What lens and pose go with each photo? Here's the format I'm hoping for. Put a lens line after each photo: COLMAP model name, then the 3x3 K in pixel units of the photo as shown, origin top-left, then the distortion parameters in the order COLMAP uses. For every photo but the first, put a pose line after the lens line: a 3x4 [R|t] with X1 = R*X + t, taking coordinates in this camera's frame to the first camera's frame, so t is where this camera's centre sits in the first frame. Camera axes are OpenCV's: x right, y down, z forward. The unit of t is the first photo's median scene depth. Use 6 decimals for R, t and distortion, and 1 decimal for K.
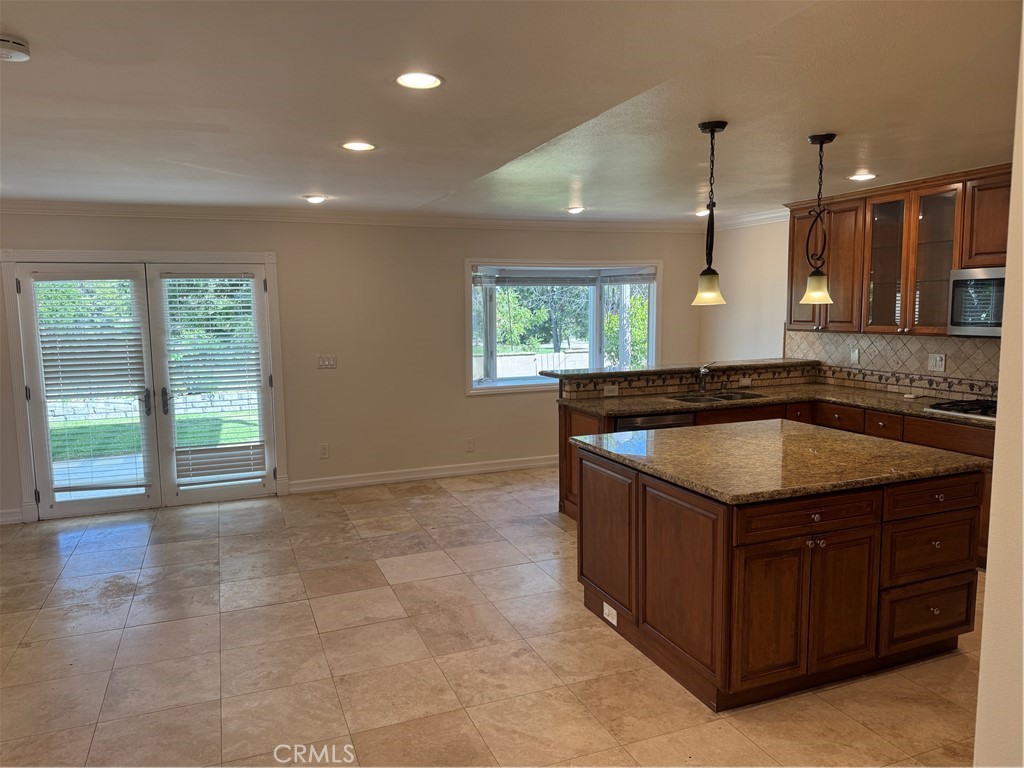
lens RADIAL K [[713.3, 0, 506.4], [0, 713.3, 387.4], [0, 0, 1]] dist [0.118281, -0.169759]
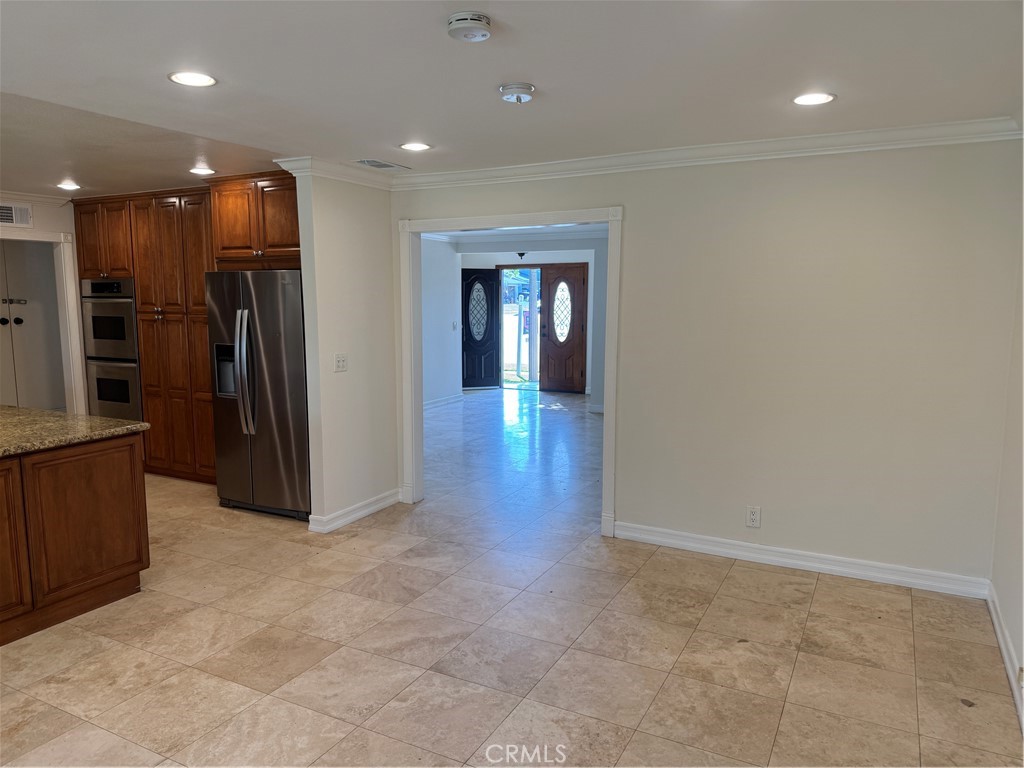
lens RADIAL K [[713.3, 0, 506.4], [0, 713.3, 387.4], [0, 0, 1]] dist [0.118281, -0.169759]
pose [[-0.645833, -0.084986, 0.758734, -1.071111], [0.093848, 0.977412, 0.189364, -0.106673], [-0.757689, 0.193503, -0.623269, 1.175116]]
